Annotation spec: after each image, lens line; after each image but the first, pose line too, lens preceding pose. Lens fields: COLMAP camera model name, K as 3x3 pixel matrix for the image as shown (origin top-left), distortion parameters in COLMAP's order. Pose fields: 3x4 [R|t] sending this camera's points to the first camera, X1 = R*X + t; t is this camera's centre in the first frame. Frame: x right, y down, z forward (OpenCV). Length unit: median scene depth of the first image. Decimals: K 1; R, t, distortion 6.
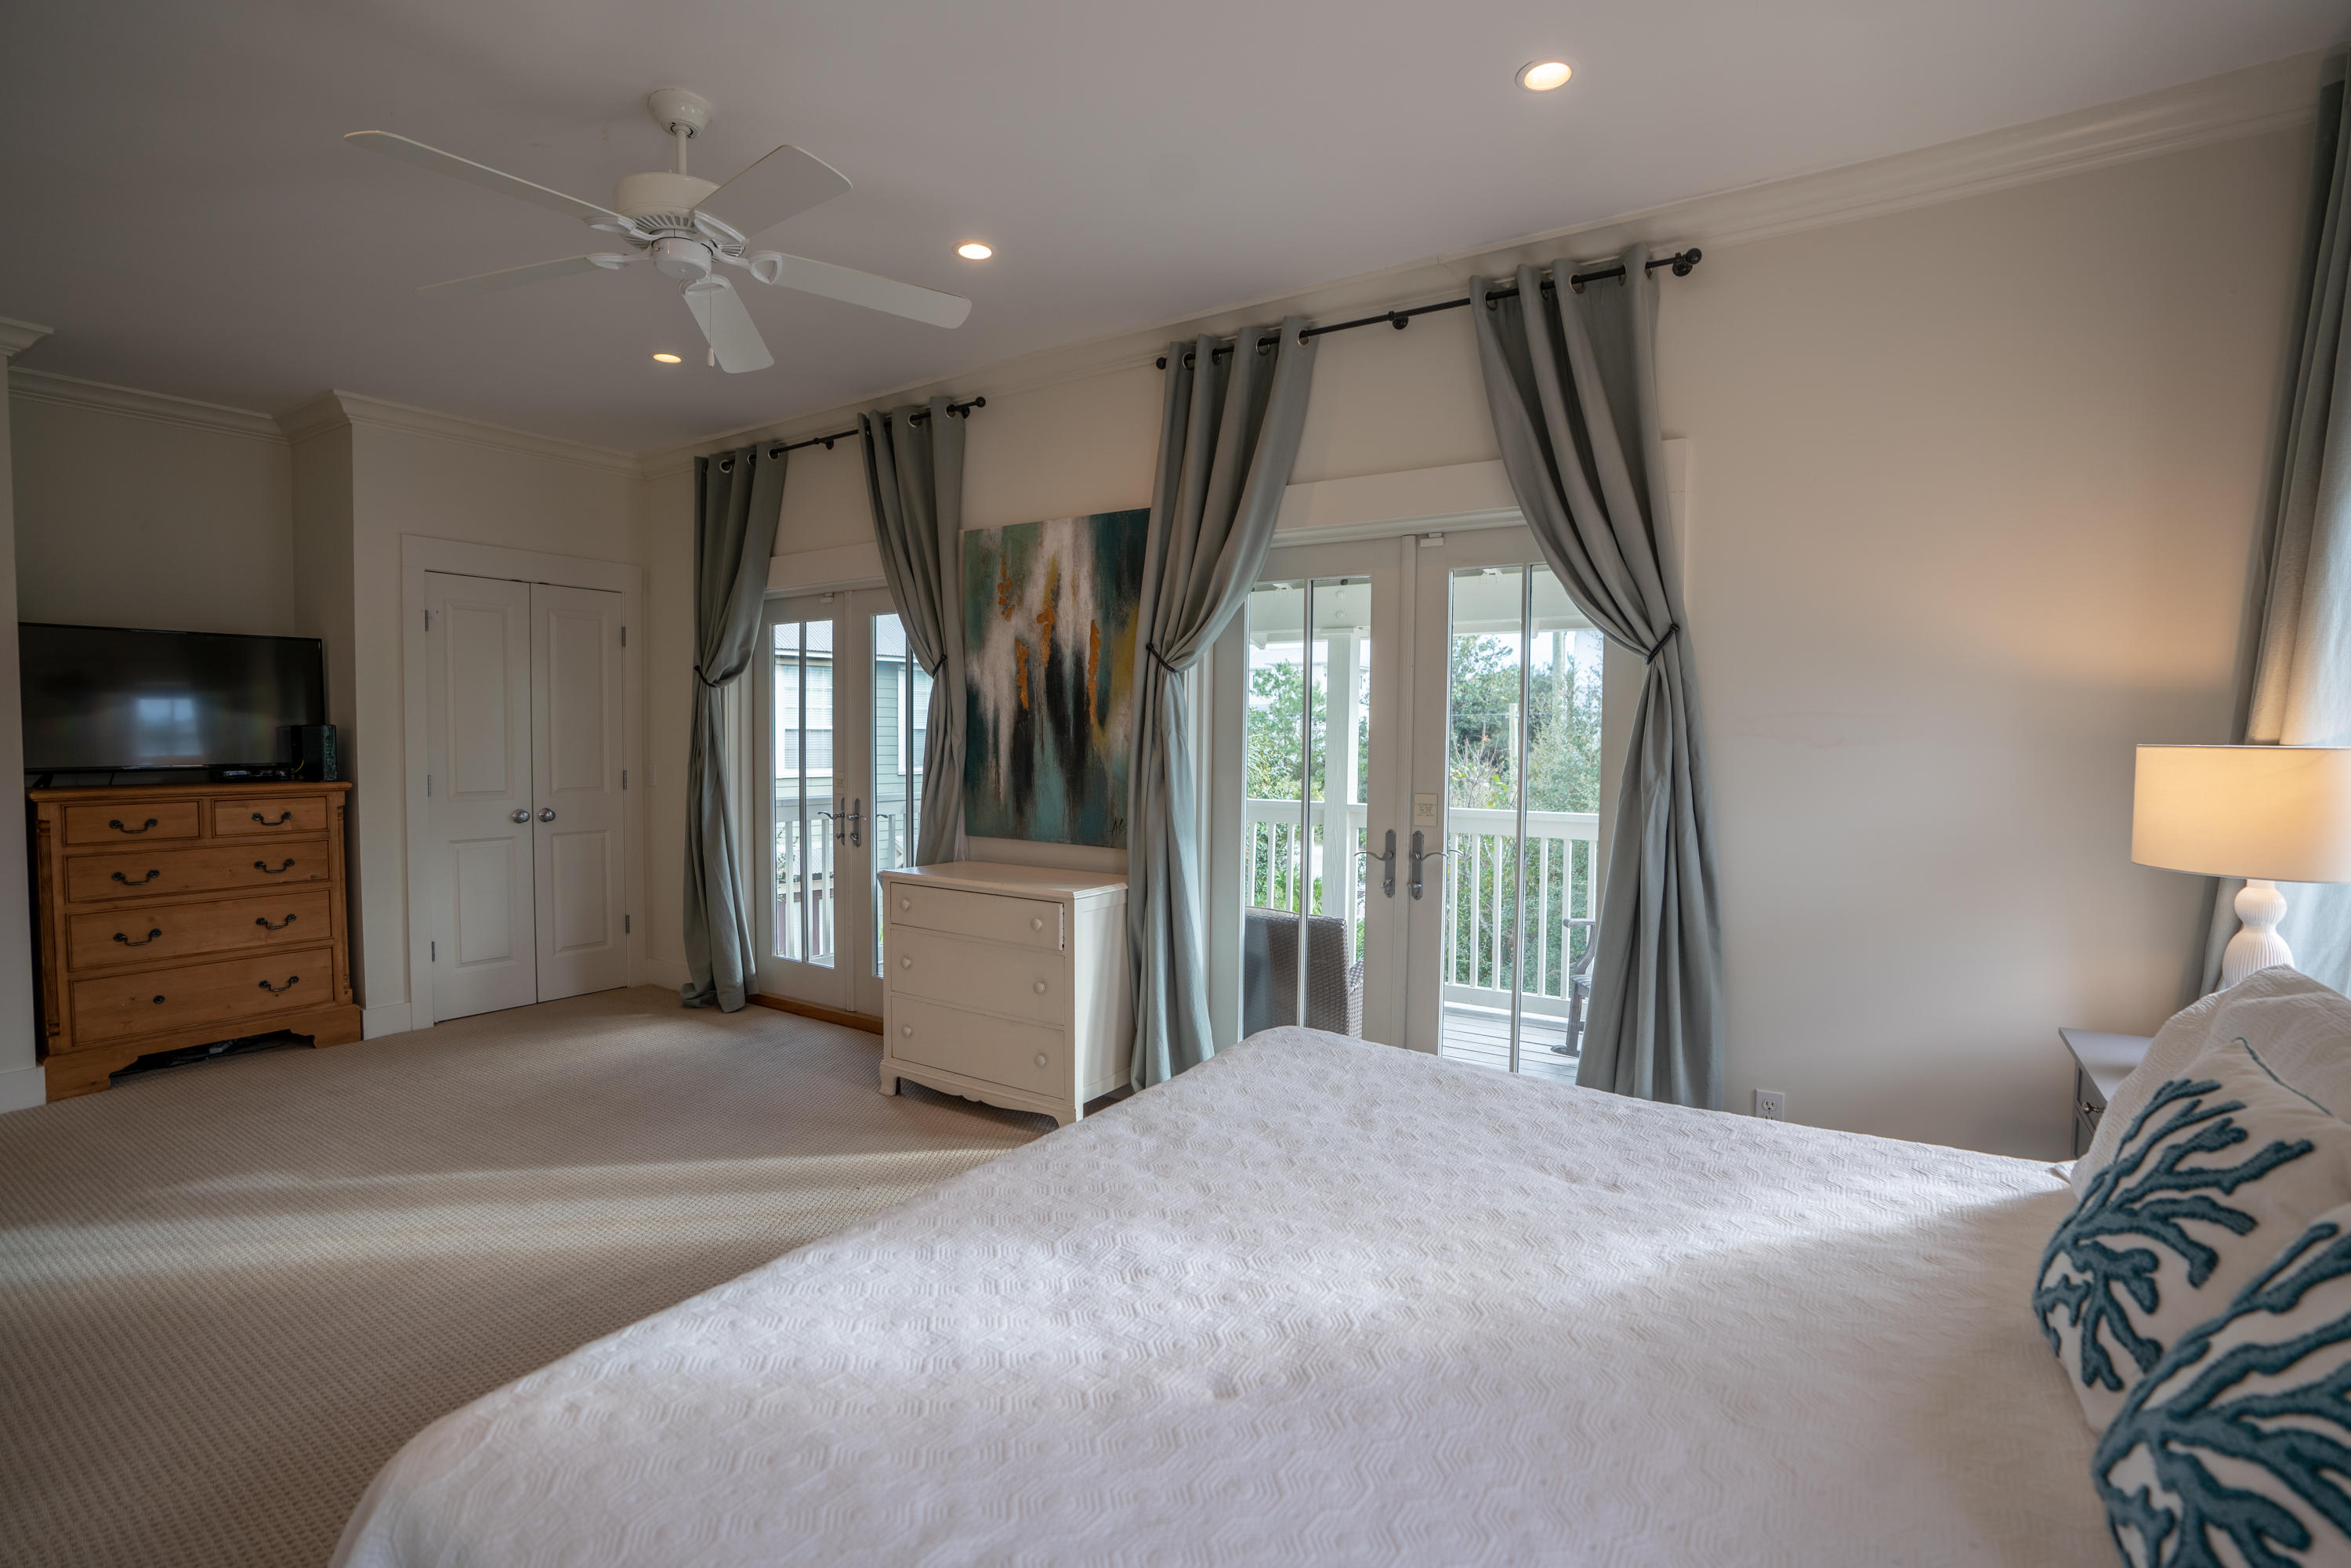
lens RADIAL K [[1090.3, 0, 1179.0], [0, 1090.3, 781.6], [0, 0, 1]] dist [-0.071372, 0.029805]
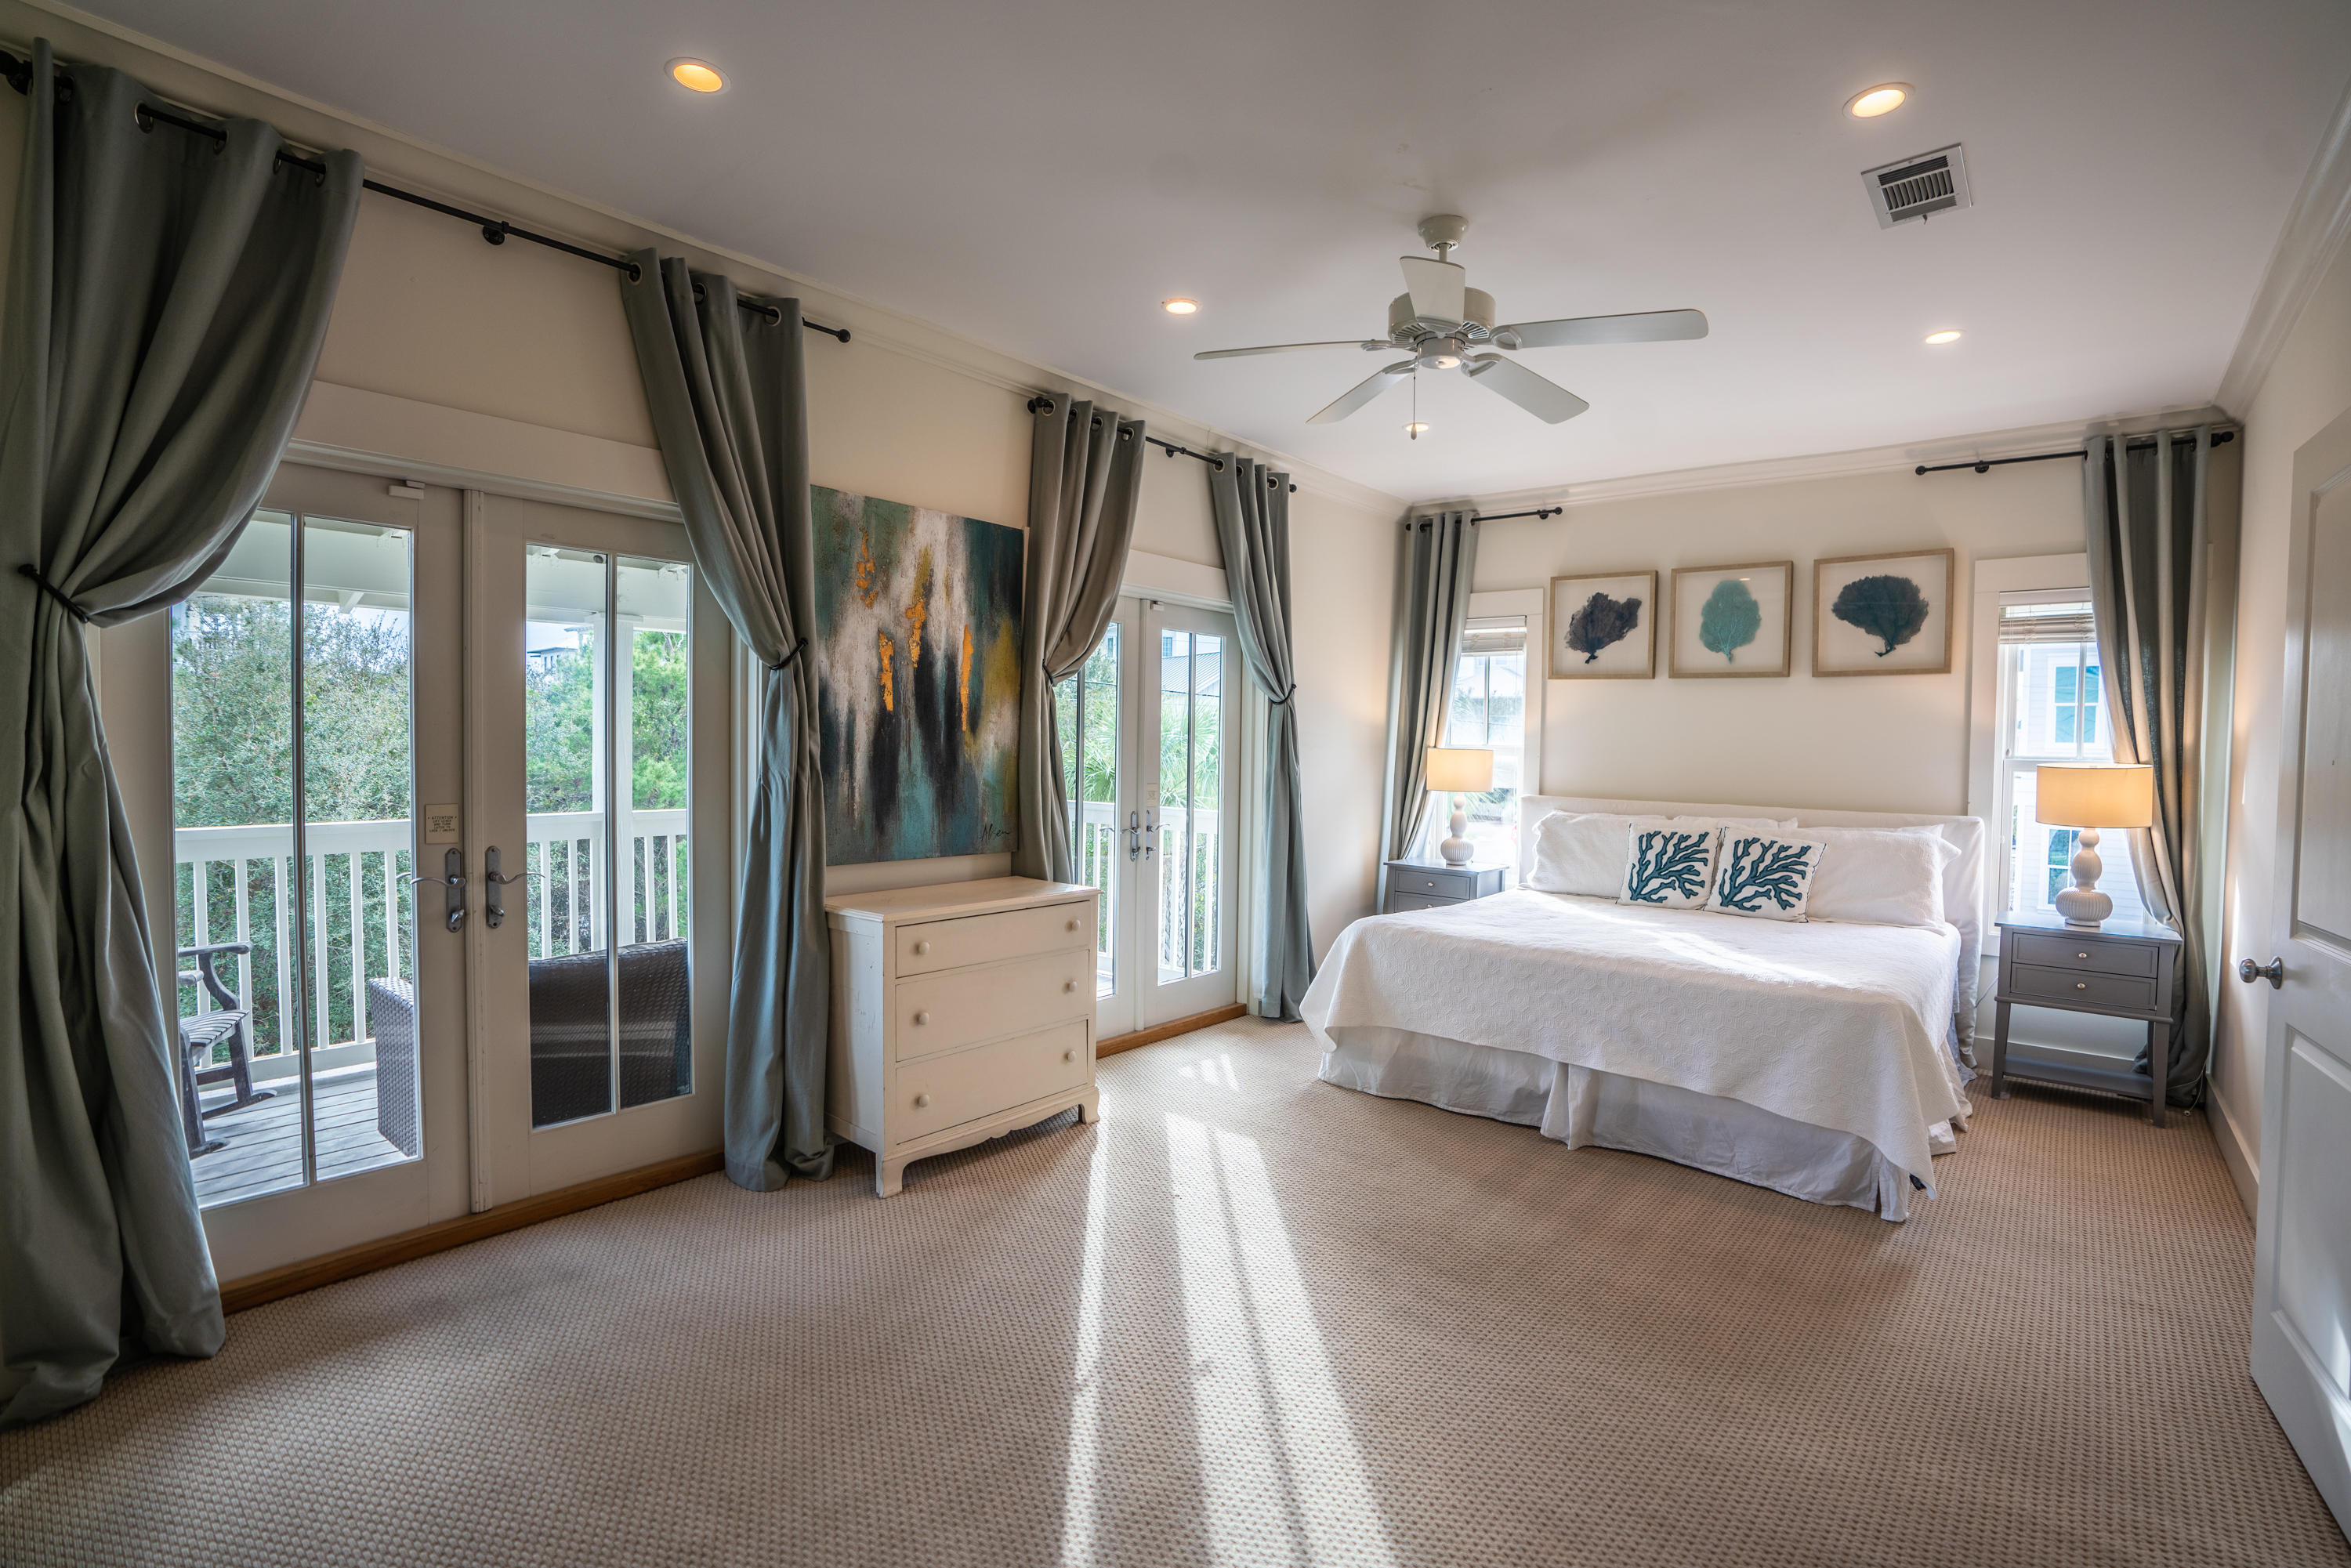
lens RADIAL K [[1090.3, 0, 1179.0], [0, 1090.3, 781.6], [0, 0, 1]] dist [-0.071372, 0.029805]
pose [[0.114624, -0.039991, 0.992604, -1.001411], [0.029220, 0.998893, 0.036870, -0.036740], [-0.992979, 0.024777, 0.115666, 0.677172]]
